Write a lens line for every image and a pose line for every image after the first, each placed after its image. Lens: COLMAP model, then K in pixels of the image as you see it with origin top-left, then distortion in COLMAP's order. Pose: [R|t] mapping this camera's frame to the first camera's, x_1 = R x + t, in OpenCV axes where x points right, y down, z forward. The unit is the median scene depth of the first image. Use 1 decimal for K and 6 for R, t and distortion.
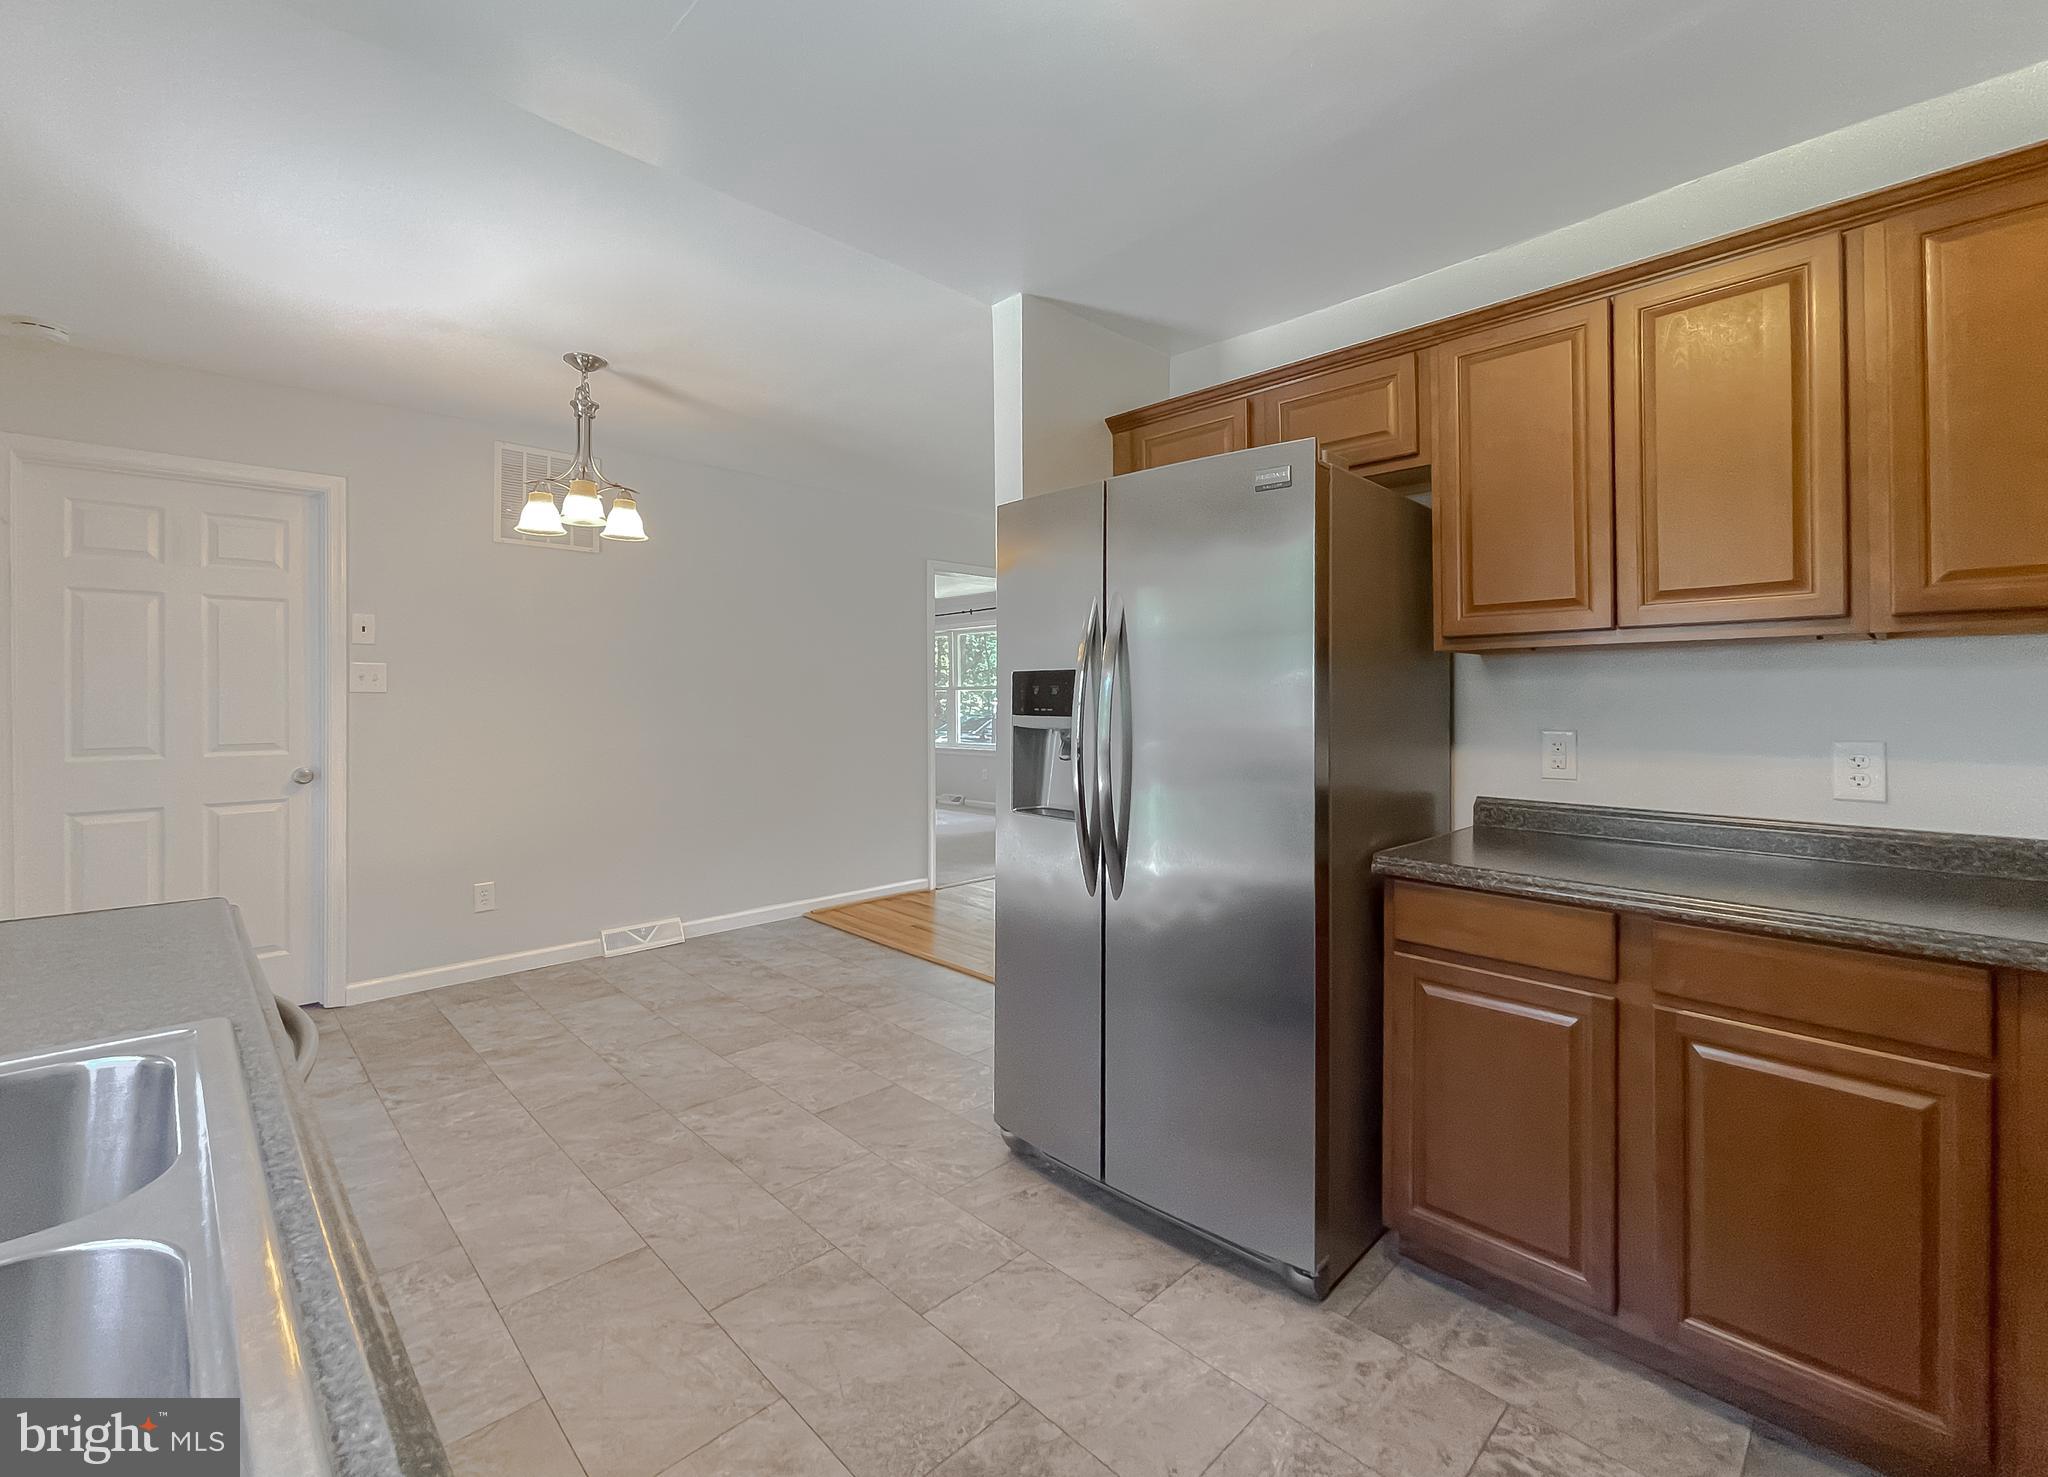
lens RADIAL K [[875.7, 0, 1011.4], [0, 875.7, 690.5], [0, 0, 1]] dist [0.016976, 0.000152]
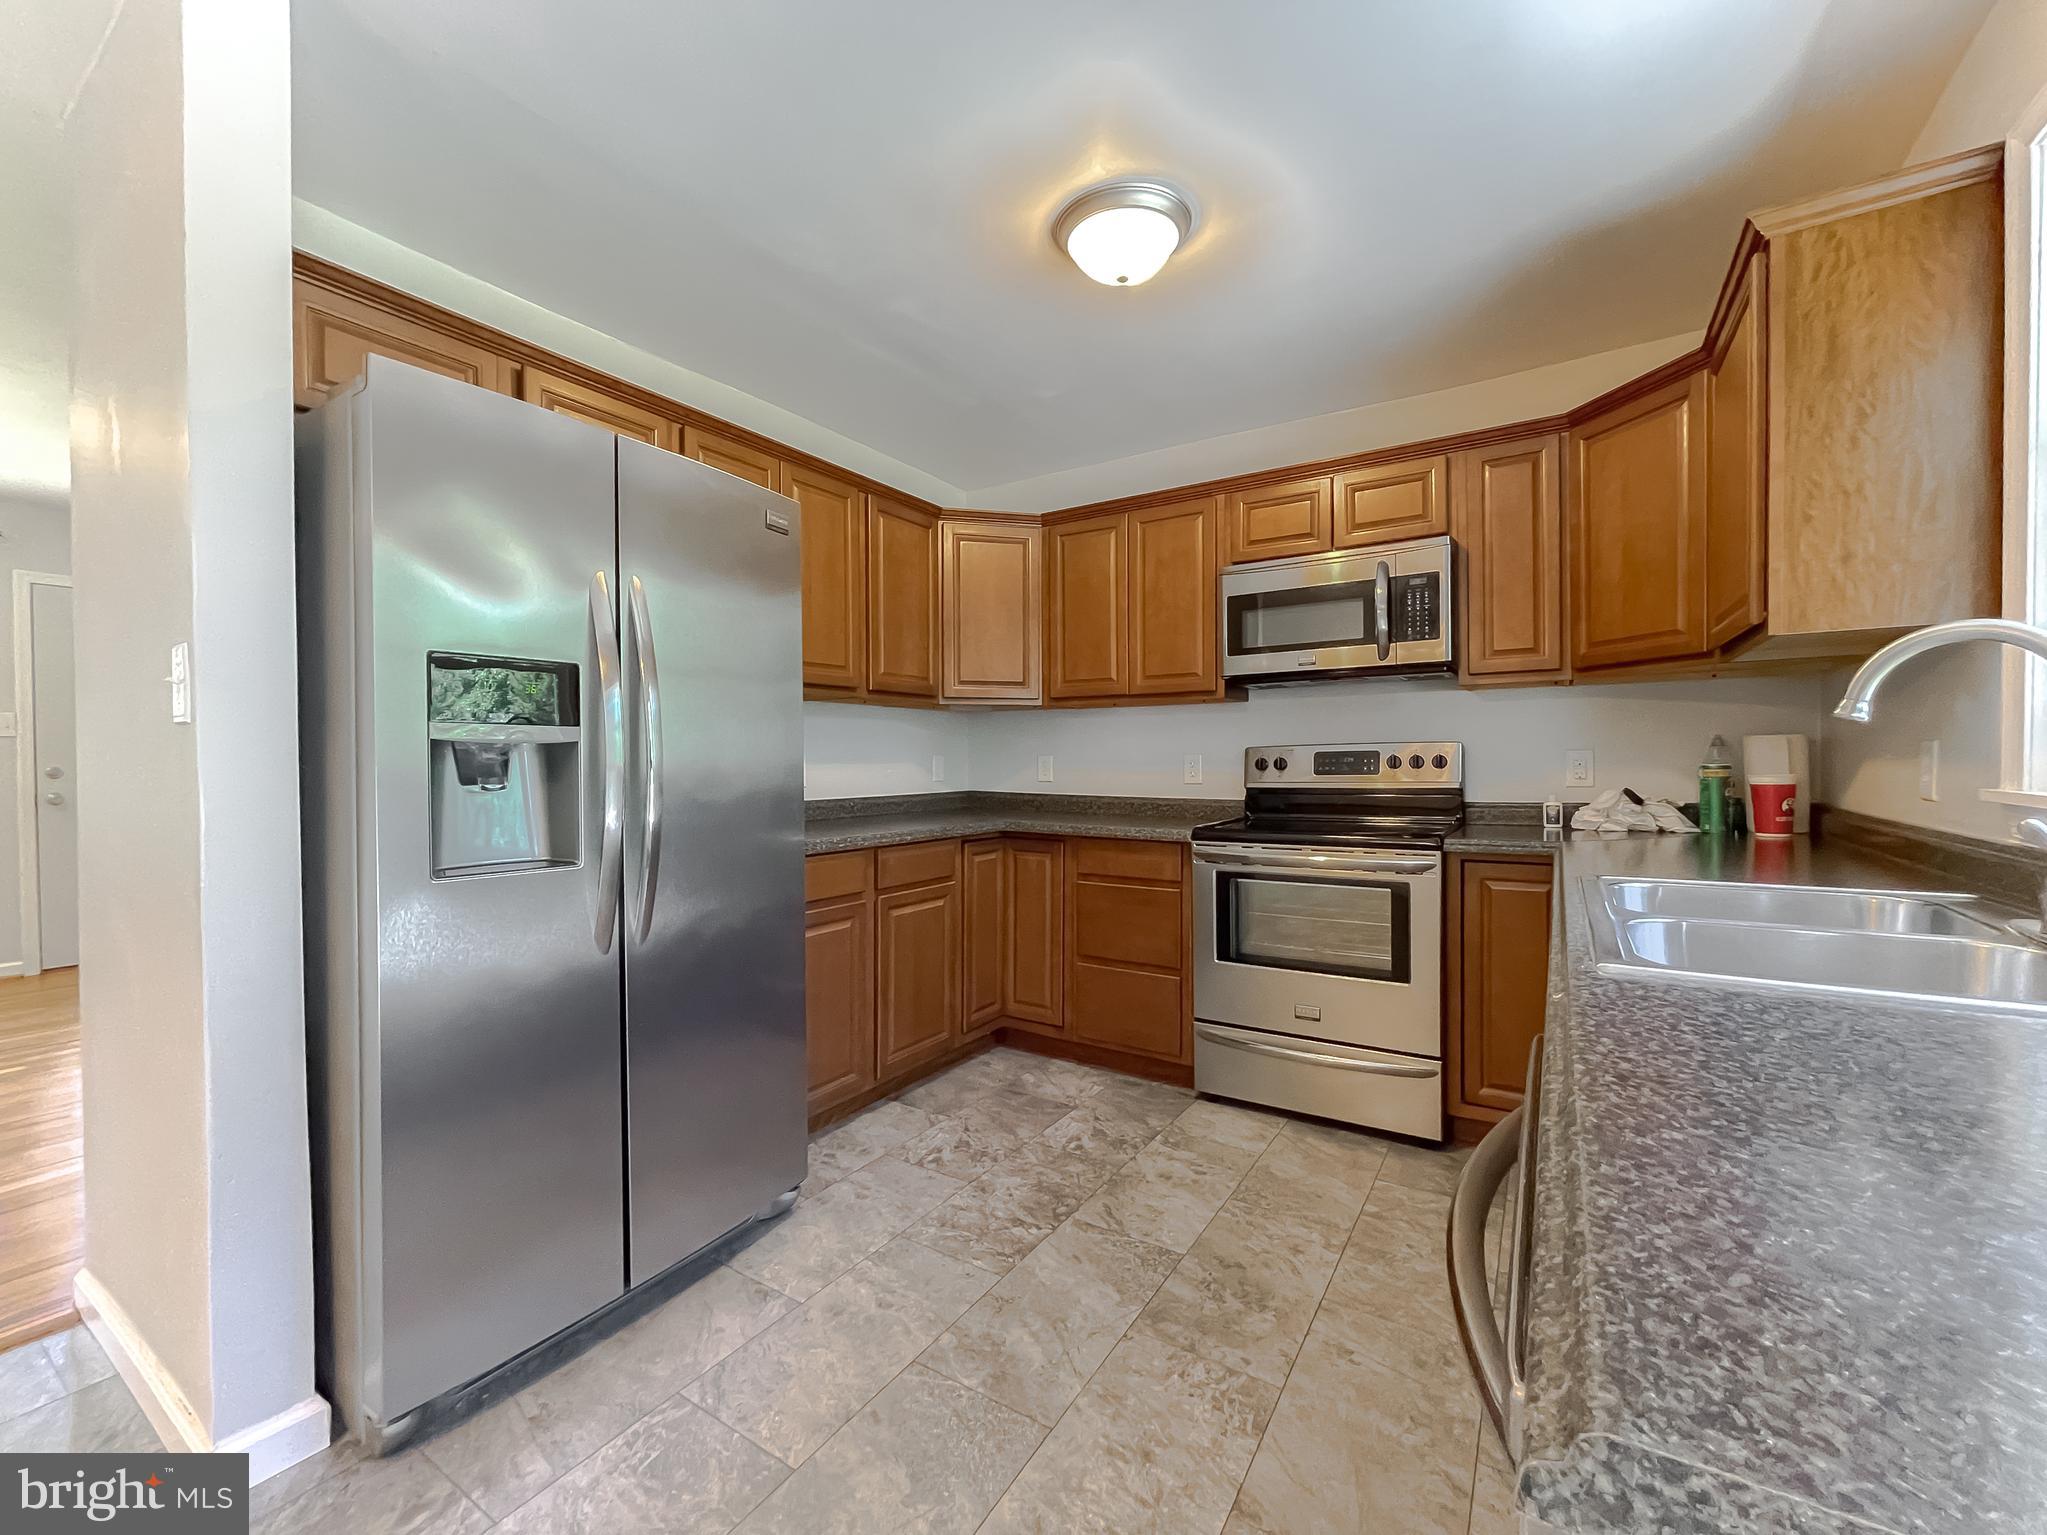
lens RADIAL K [[839.5, 0, 1012.0], [0, 839.5, 770.7], [0, 0, 1]] dist [-0.001829, 0.000679]
pose [[-0.196752, -0.016117, 0.980321, -0.494377], [-0.003621, 0.999870, 0.015712, 0.037293], [-0.980447, -0.000458, -0.196785, 0.542129]]
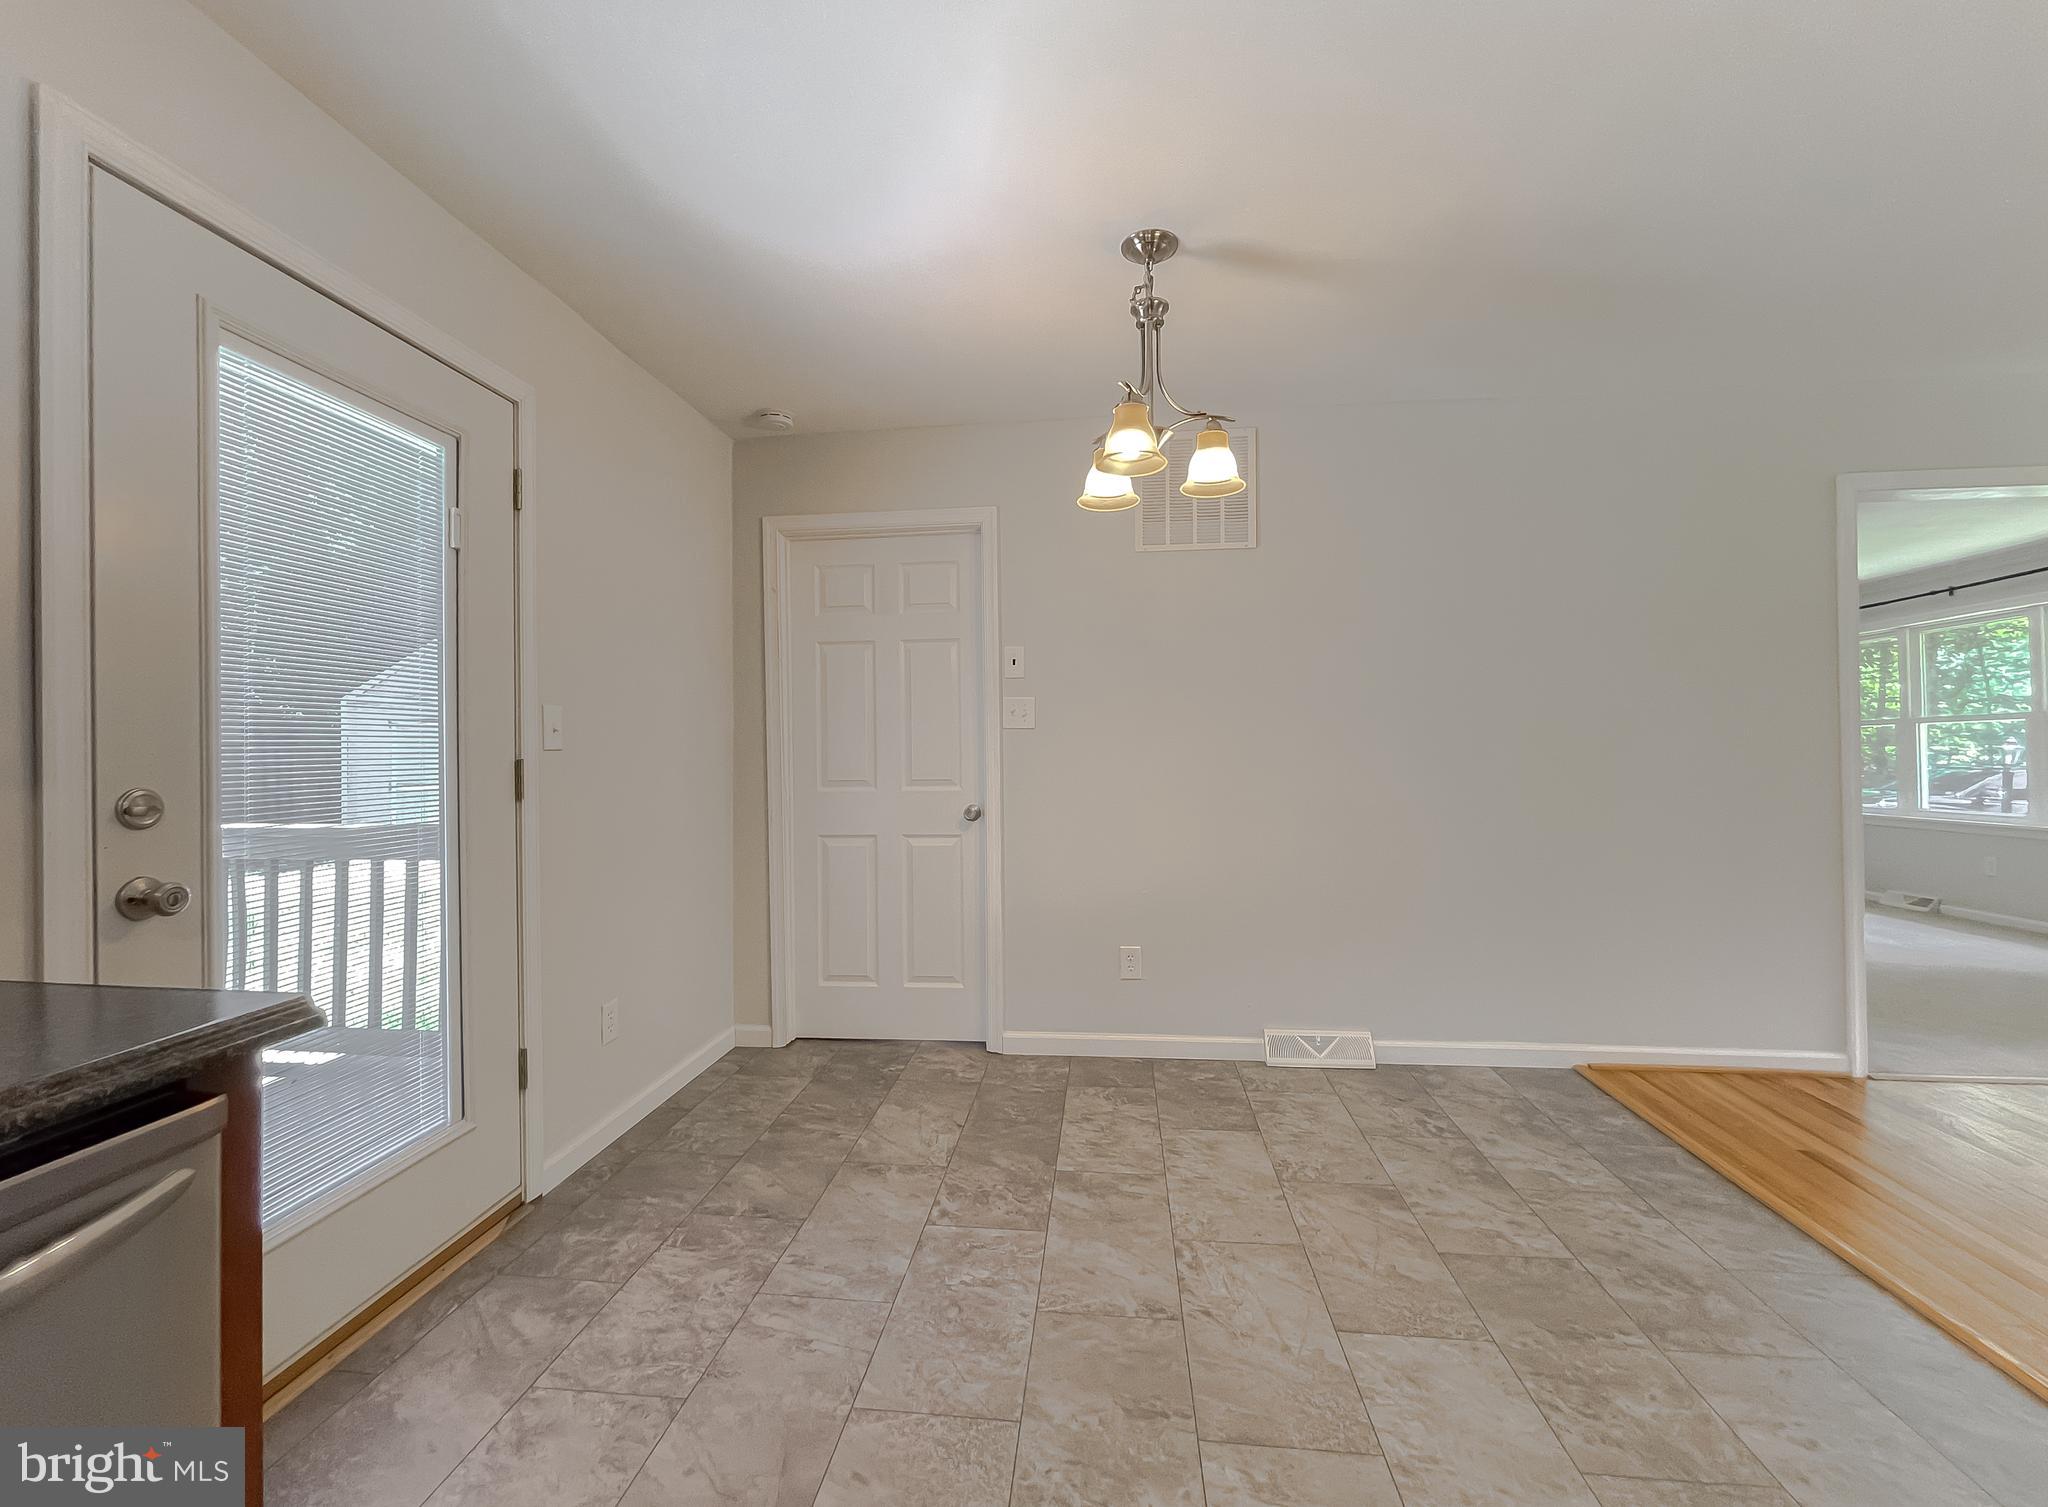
lens RADIAL K [[847.3, 0, 1026.1], [0, 847.3, 750.8], [0, 0, 1]] dist [-0.000014, 0.000316]
pose [[0.641582, -0.010445, -0.766983, -0.028976], [0.016159, 0.999869, -0.000099, 0.030130], [0.766884, -0.012330, 0.641667, 0.480588]]
